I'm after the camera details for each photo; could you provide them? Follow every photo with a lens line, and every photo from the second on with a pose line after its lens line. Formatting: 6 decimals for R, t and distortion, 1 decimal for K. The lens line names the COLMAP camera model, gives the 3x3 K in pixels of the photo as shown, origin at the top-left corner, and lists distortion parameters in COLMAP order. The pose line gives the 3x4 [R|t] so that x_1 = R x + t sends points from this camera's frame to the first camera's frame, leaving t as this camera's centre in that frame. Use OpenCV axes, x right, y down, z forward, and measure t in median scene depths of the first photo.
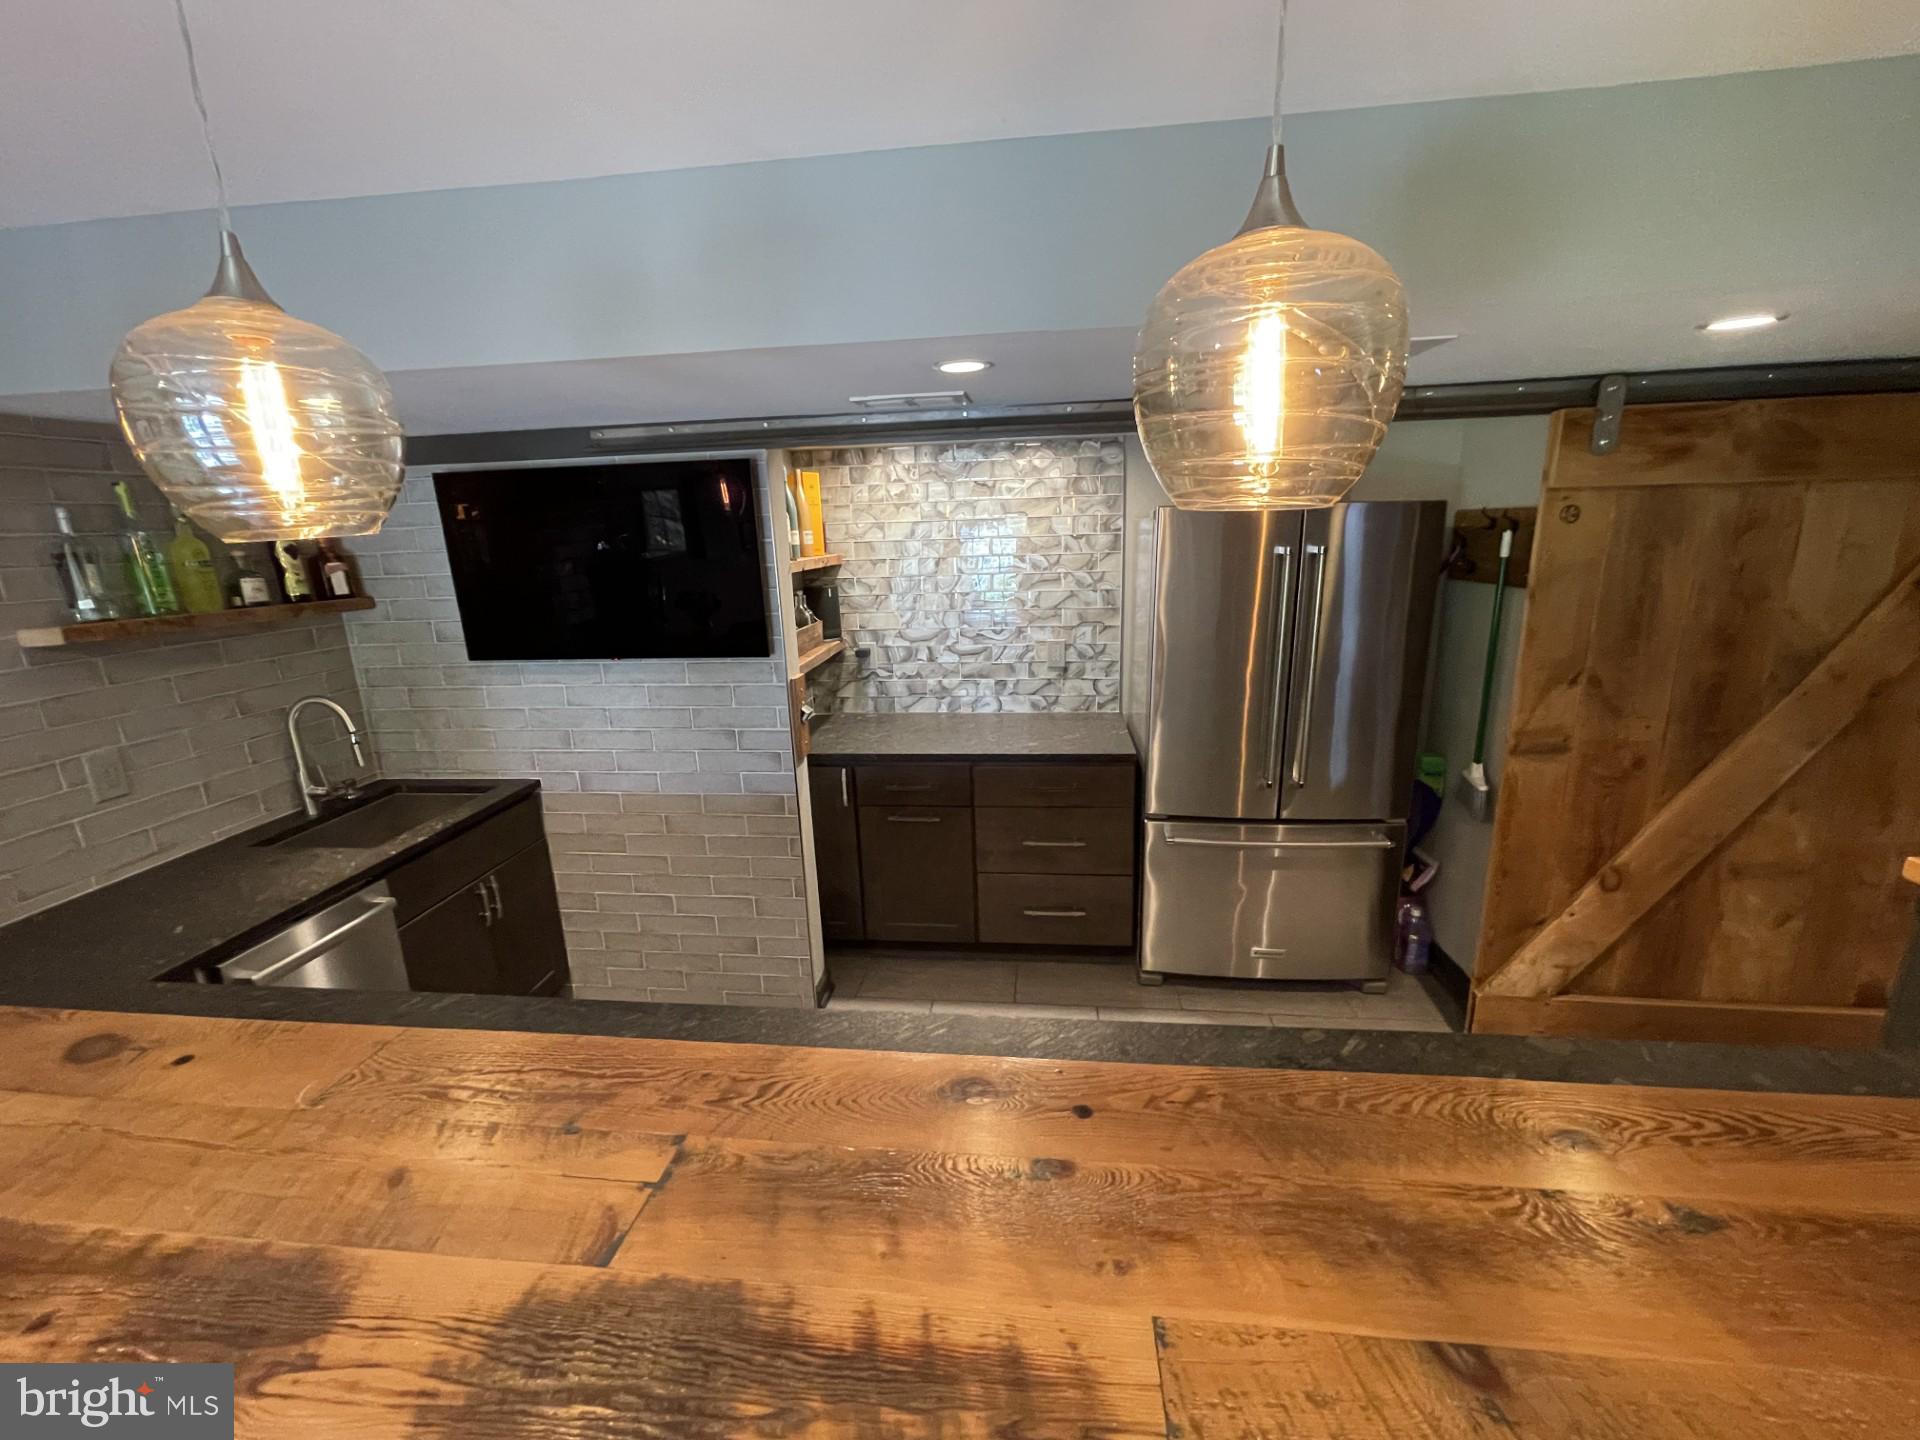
lens RADIAL K [[777.8, 0, 956.5], [0, 777.8, 719.9], [0, 0, 1]] dist [-0.001907, 0.000288]
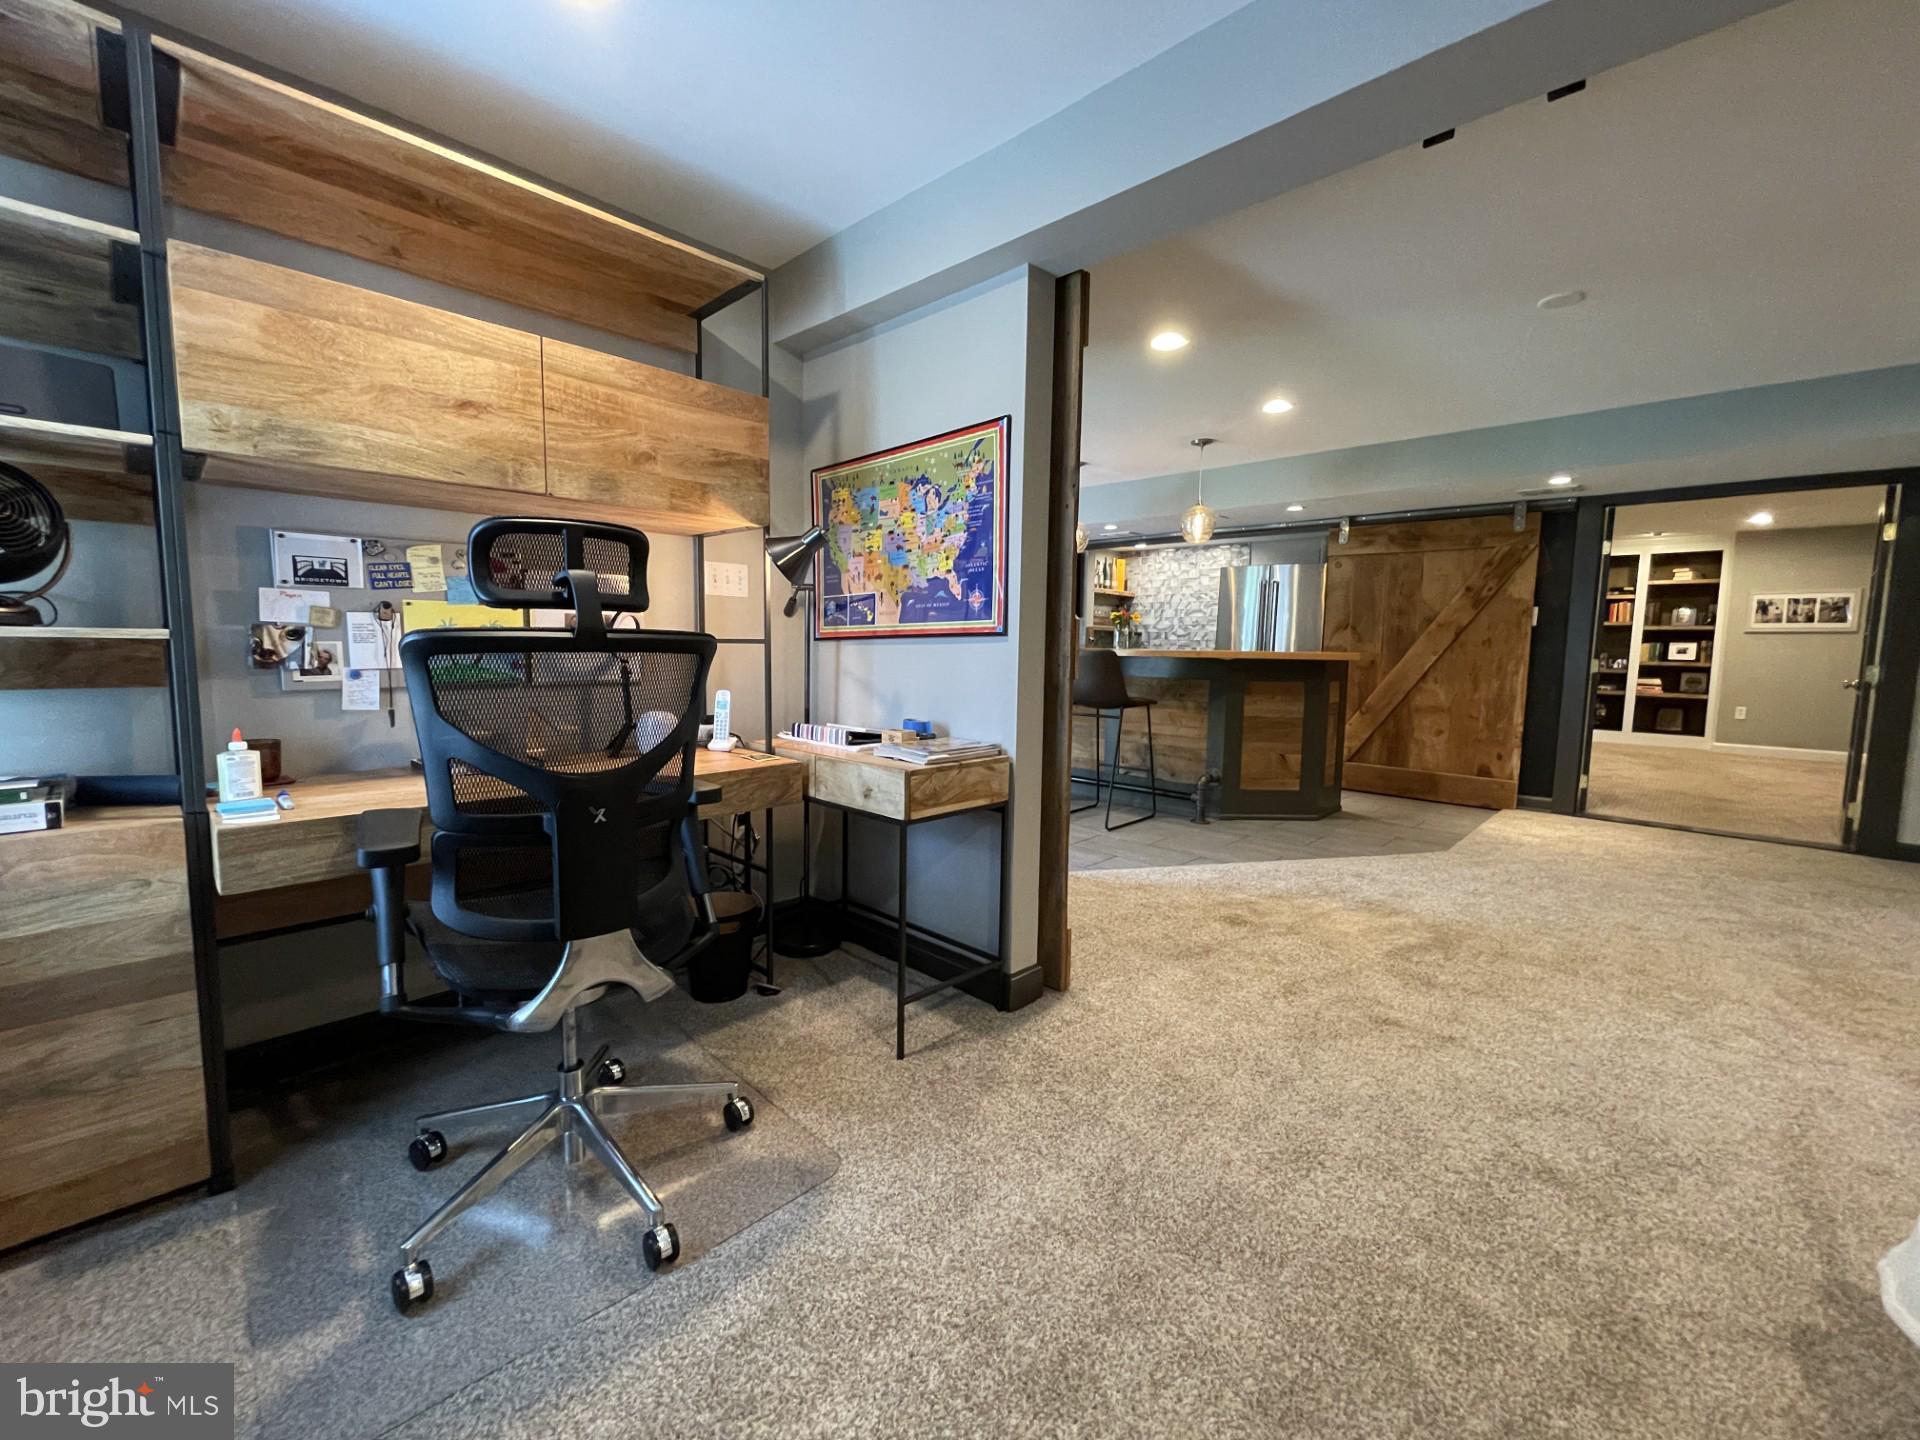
lens RADIAL K [[777.8, 0, 954.6], [0, 777.8, 715.4], [0, 0, 1]] dist [-0.001907, 0.000288]
pose [[0.796055, 0.099480, -0.596992, 0.895227], [-0.179144, 0.980928, -0.075421, 0.446742], [0.578103, 0.166987, 0.798694, -1.197090]]
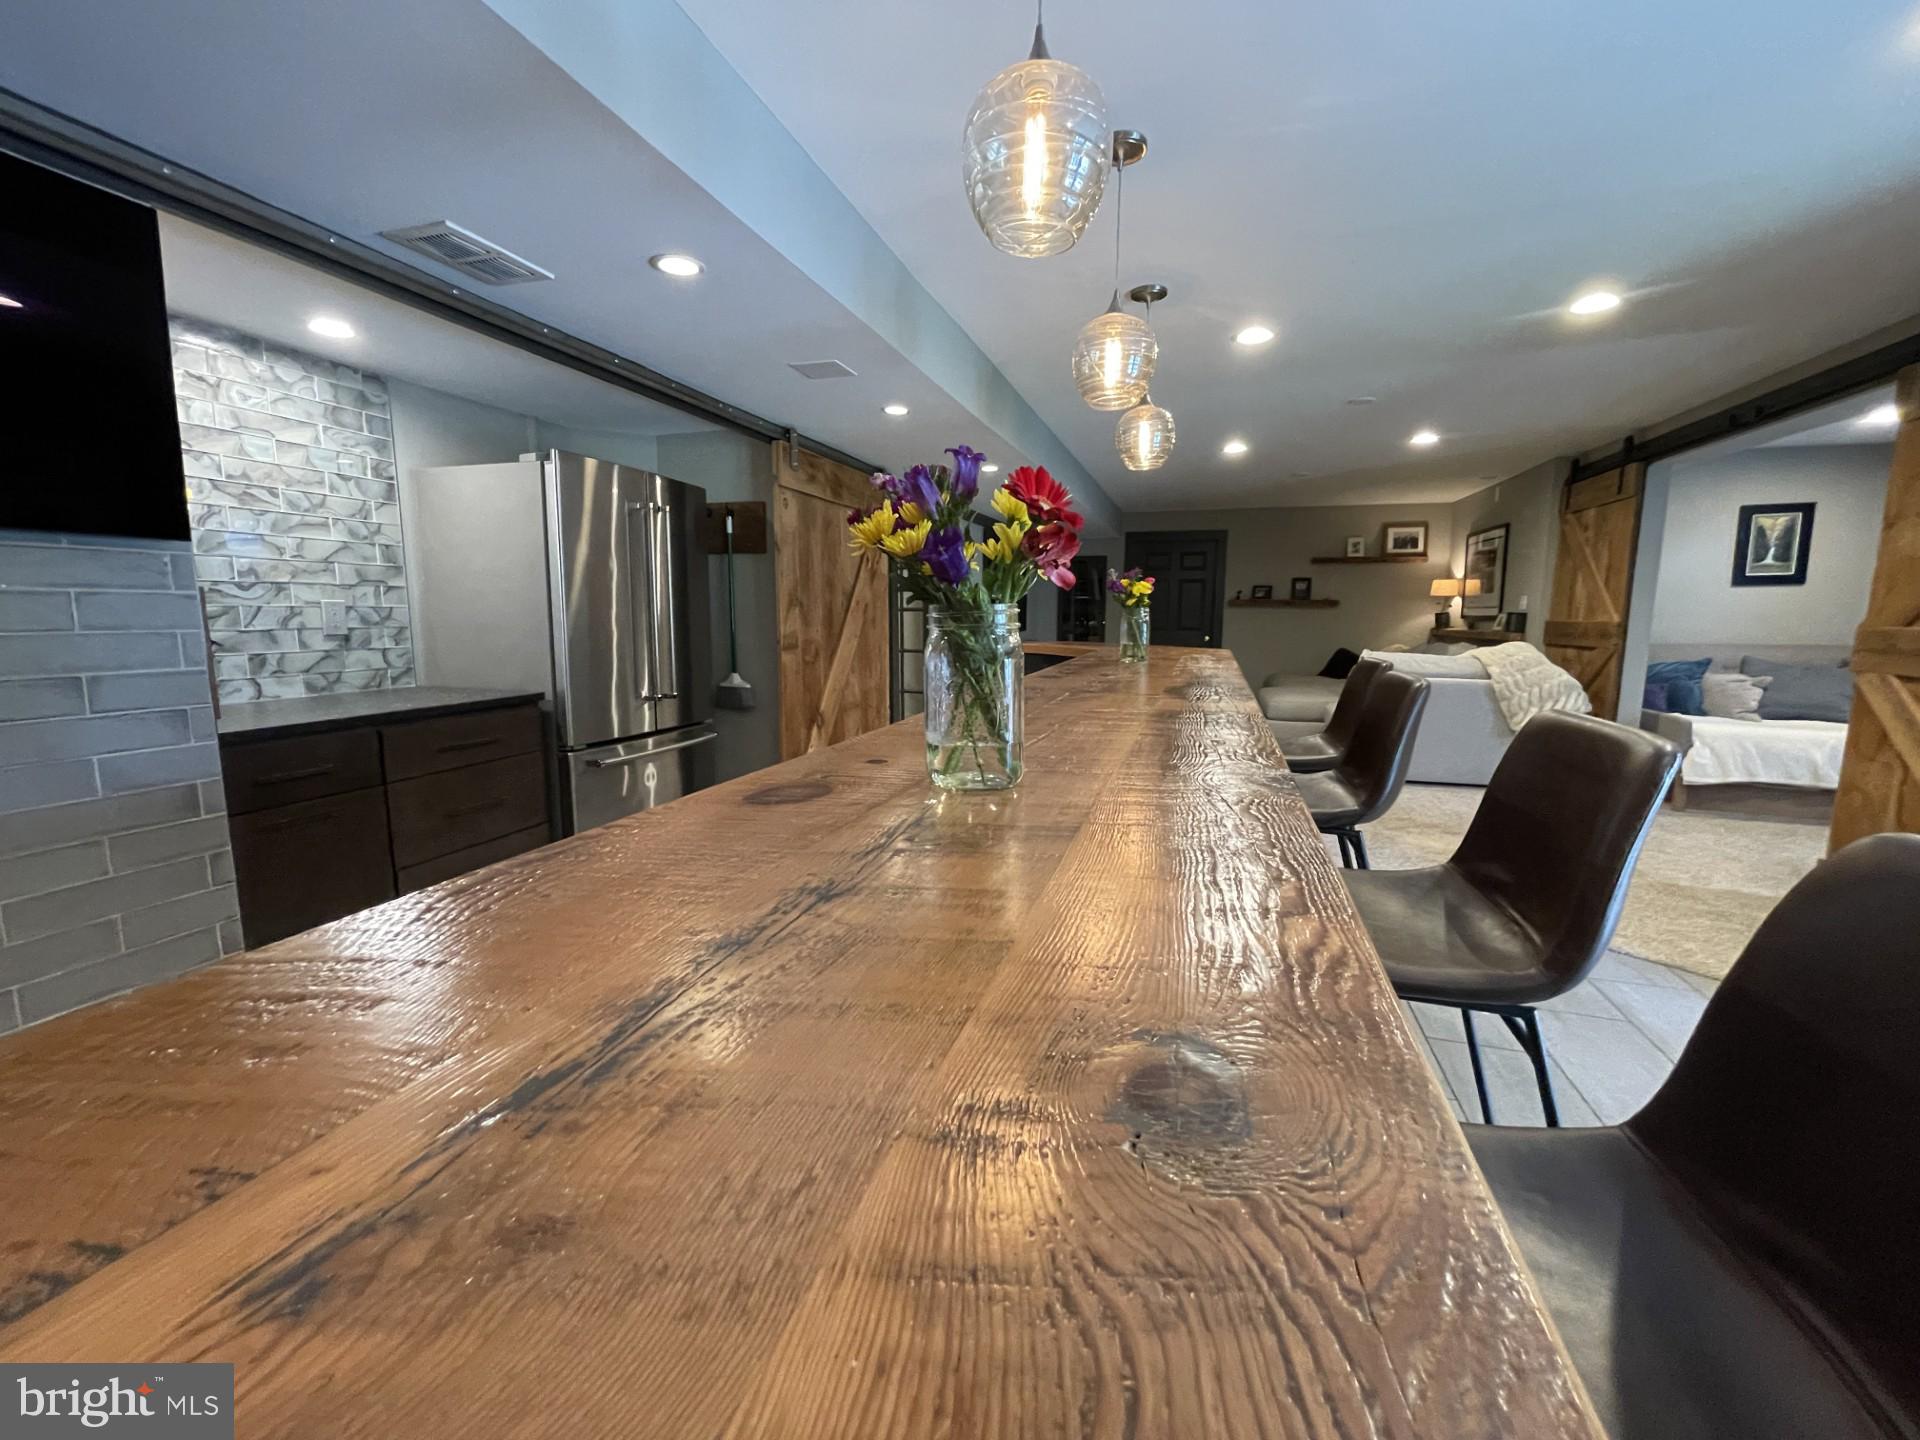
lens RADIAL K [[777.8, 0, 948.8], [0, 777.8, 719.5], [0, 0, 1]] dist [-0.001907, 0.000288]
pose [[0.198370, -0.101105, 0.974898, -0.550361], [0.225896, 0.972603, 0.054902, 0.118832], [-0.953740, 0.209335, 0.215775, 0.245457]]
